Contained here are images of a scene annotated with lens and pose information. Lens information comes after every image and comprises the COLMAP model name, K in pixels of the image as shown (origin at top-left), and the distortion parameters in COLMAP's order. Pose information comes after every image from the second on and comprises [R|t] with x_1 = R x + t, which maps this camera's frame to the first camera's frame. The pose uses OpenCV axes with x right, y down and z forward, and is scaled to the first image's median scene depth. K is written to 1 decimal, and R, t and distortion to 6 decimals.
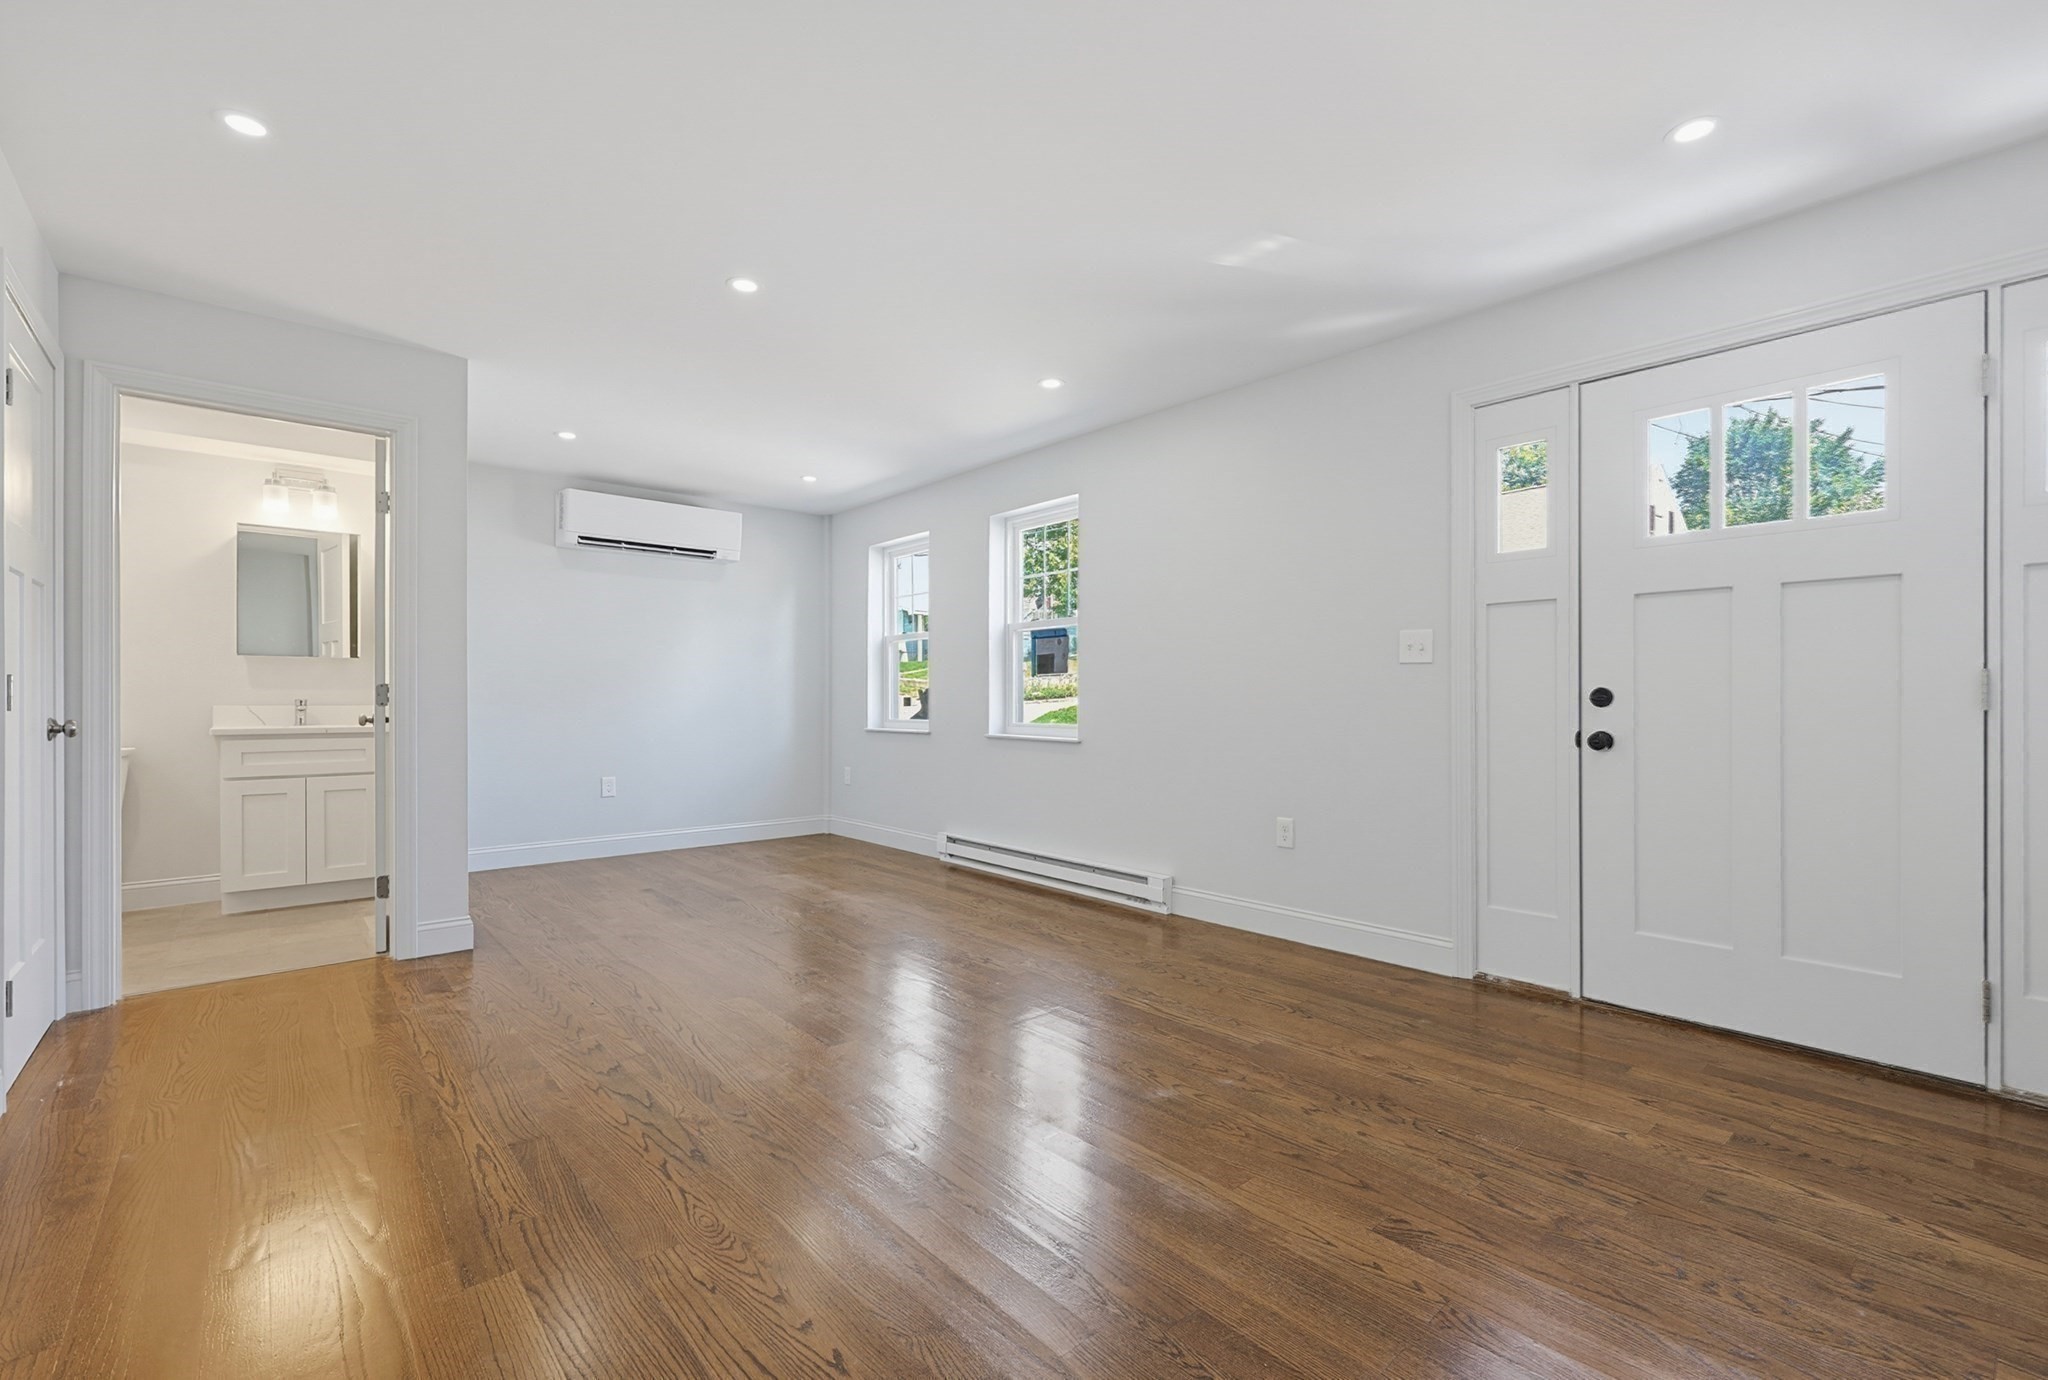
lens RADIAL K [[891.2, 0, 1020.3], [0, 891.2, 673.2], [0, 0, 1]] dist [-0.001687, 0.000118]
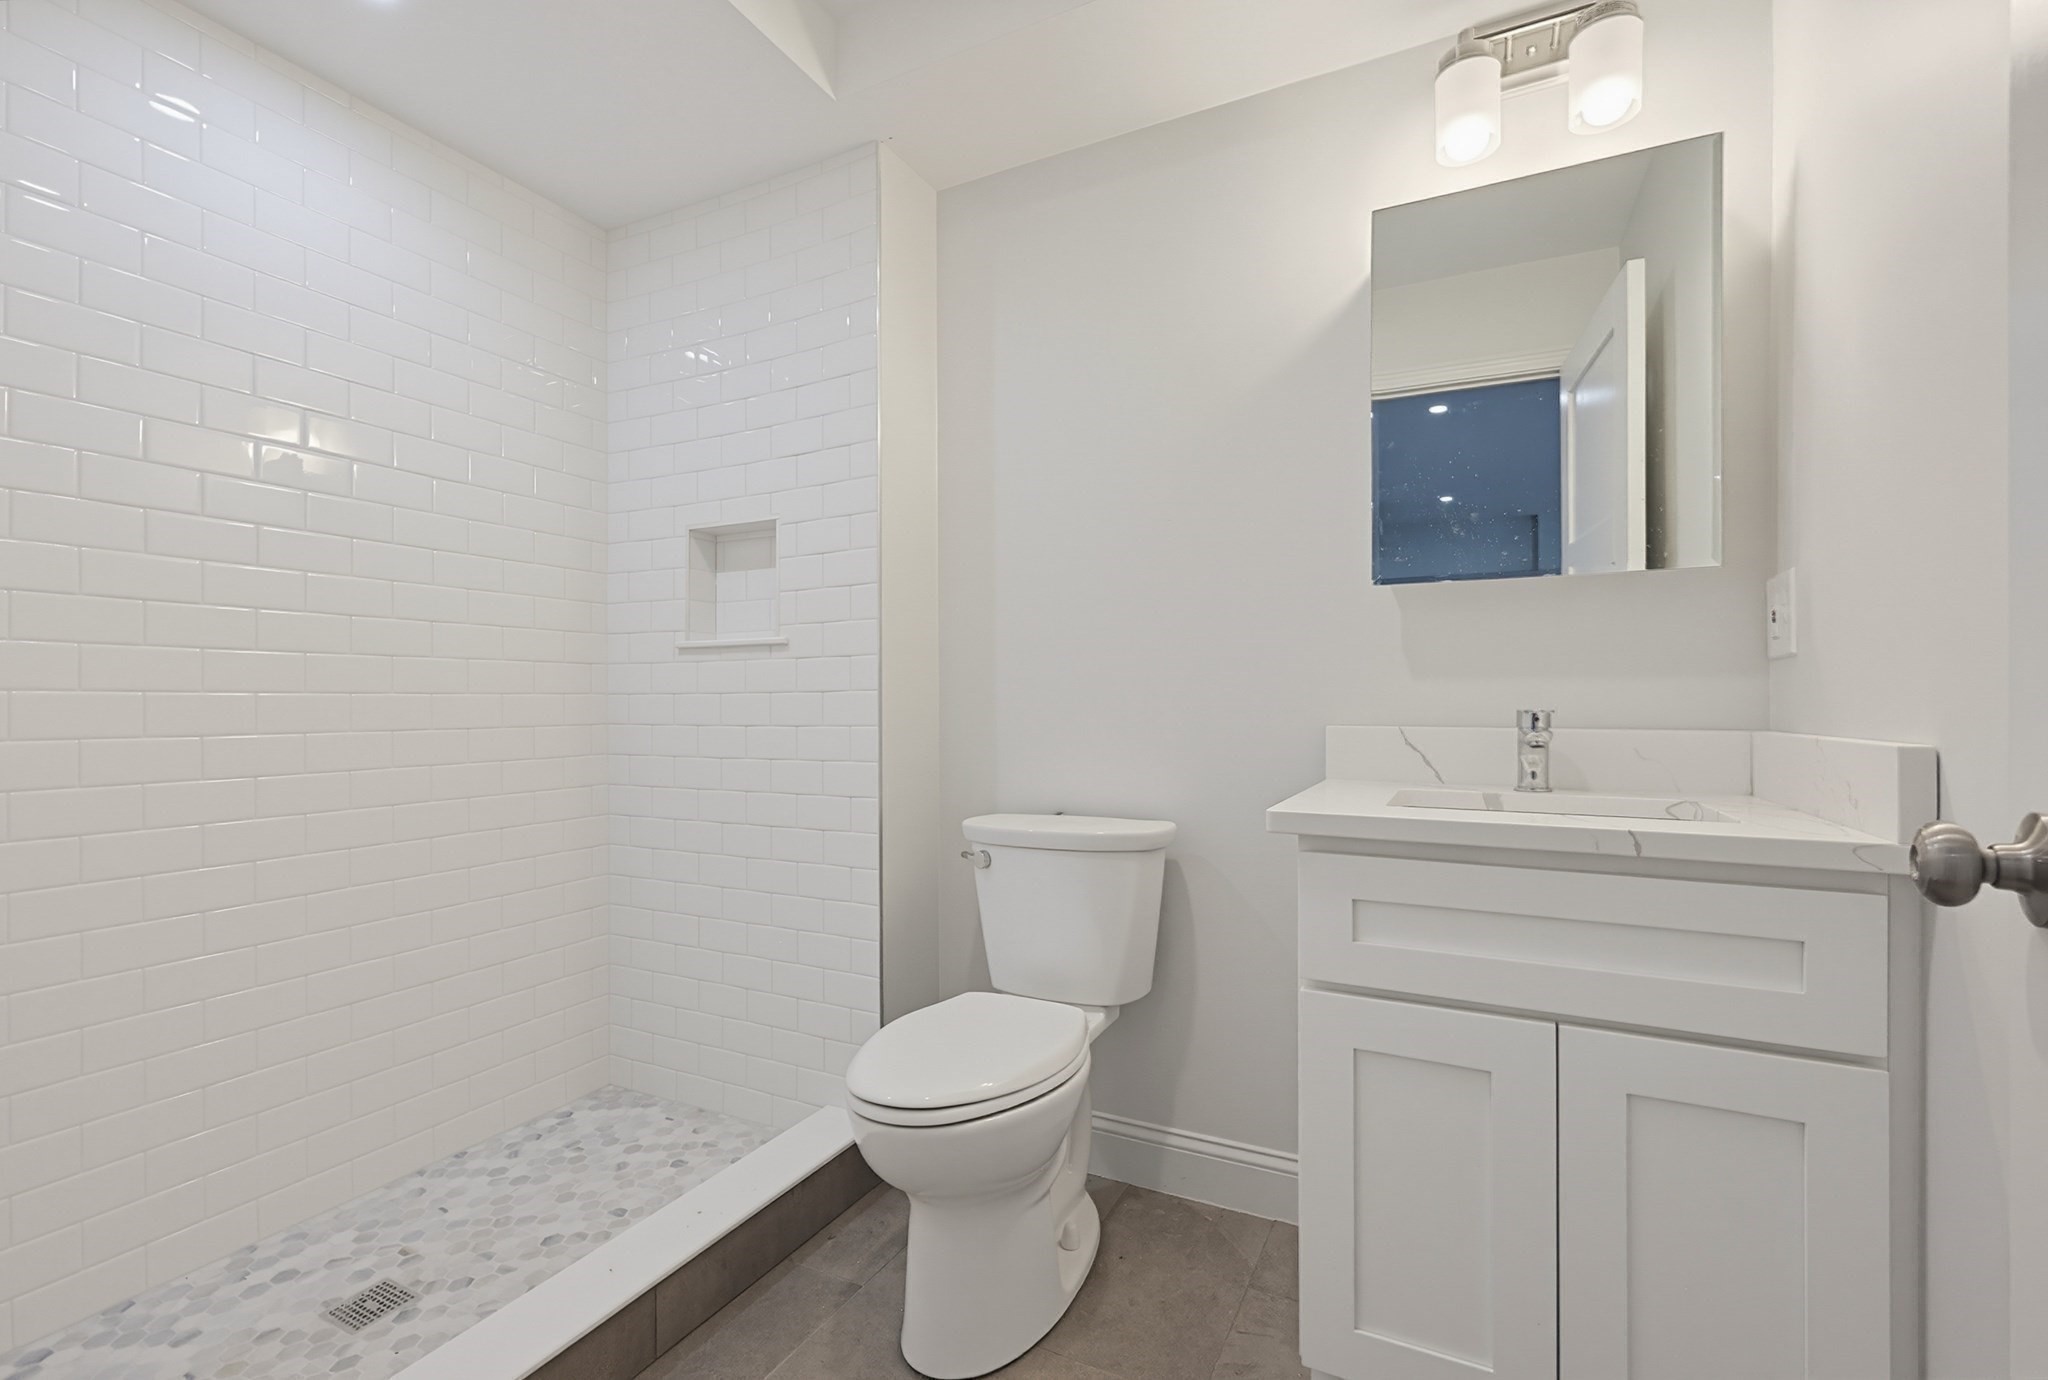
lens RADIAL K [[891.2, 0, 1020.3], [0, 891.2, 673.2], [0, 0, 1]] dist [-0.001687, 0.000118]
pose [[0.365294, 0.001499, -0.930891, -0.589796], [0.002915, 0.999992, 0.002754, 0.014191], [0.930887, -0.003720, 0.365287, 0.724776]]
